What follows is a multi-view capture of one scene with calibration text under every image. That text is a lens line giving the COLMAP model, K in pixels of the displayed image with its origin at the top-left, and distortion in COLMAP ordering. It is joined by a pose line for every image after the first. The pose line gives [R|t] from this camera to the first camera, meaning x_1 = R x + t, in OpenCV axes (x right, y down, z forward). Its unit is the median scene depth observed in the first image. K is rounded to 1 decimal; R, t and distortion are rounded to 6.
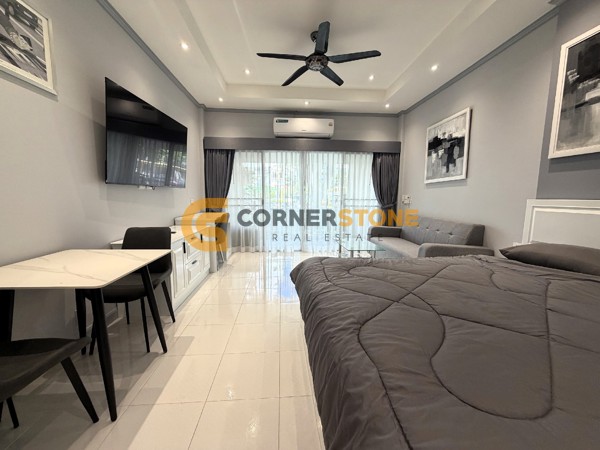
lens RADIAL K [[238.9, 0, 298.2], [0, 238.9, 224.8], [0, 0, 1]] dist [0.000166, -0.000183]
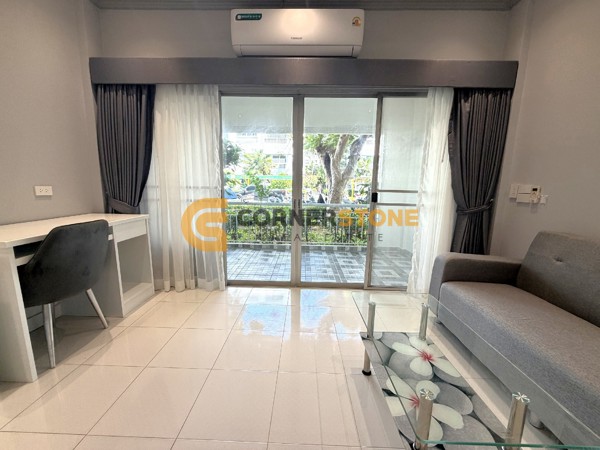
lens RADIAL K [[238.9, 0, 298.2], [0, 238.9, 224.8], [0, 0, 1]] dist [0.000166, -0.000183]
pose [[0.995305, 0.028818, -0.092393, 0.103269], [-0.025014, 0.998802, 0.042066, -0.076480], [0.093495, -0.039557, 0.994834, 0.694073]]
